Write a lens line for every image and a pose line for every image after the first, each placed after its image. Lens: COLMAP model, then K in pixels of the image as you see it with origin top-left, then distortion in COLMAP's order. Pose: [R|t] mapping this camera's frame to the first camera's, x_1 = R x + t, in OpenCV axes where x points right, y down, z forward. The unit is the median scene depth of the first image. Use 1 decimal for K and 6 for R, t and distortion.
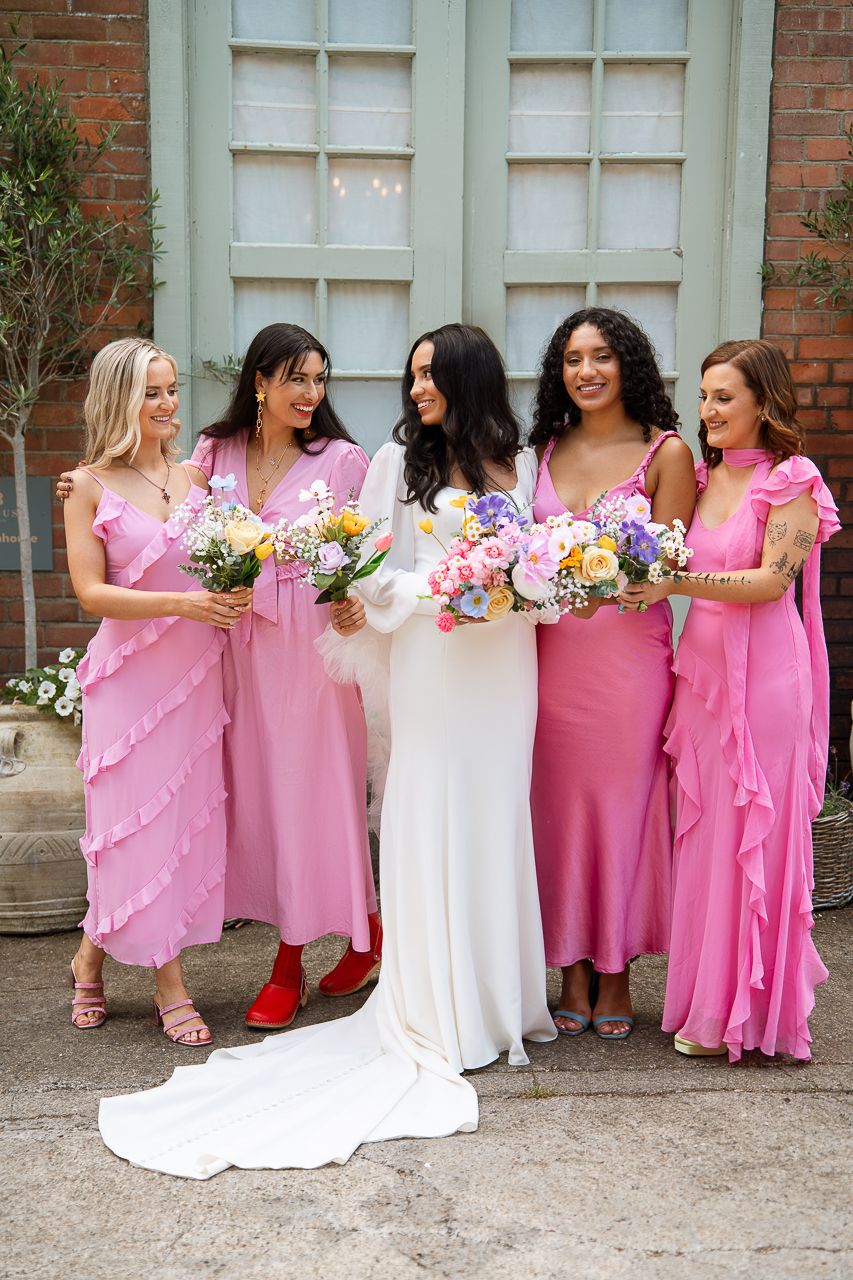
lens RADIAL K [[1700.4, 0, 425.4], [0, 1700.4, 641.4], [0, 0, 1]] dist [0.096582, 0.000000]
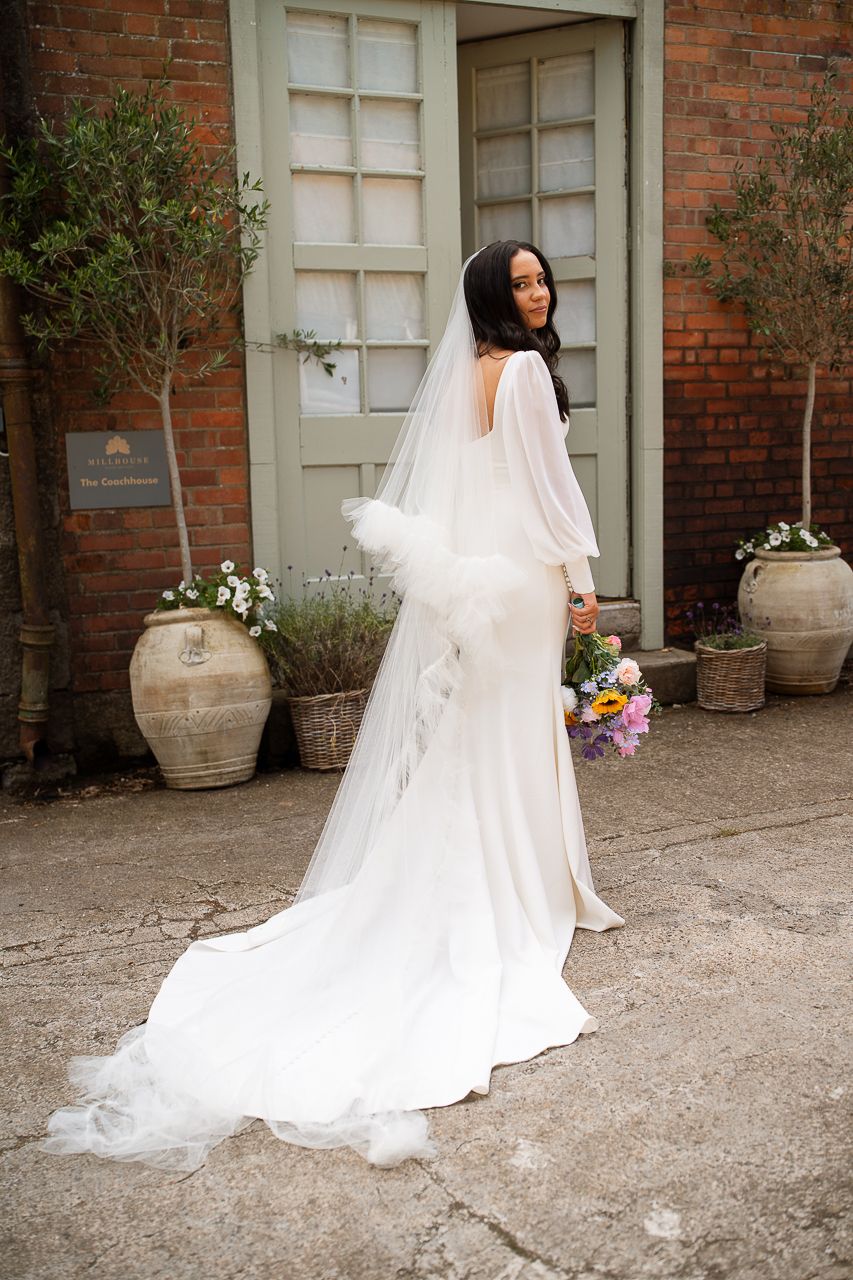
lens RADIAL K [[1306.3, 0, 426.8], [0, 1306.3, 640.2], [0, 0, 1]] dist [-0.012671, 0.000000]
pose [[0.954396, -0.080035, 0.287615, -0.332212], [0.069427, 0.996483, 0.046913, 0.025950], [-0.290358, -0.024806, 0.956596, 0.030286]]
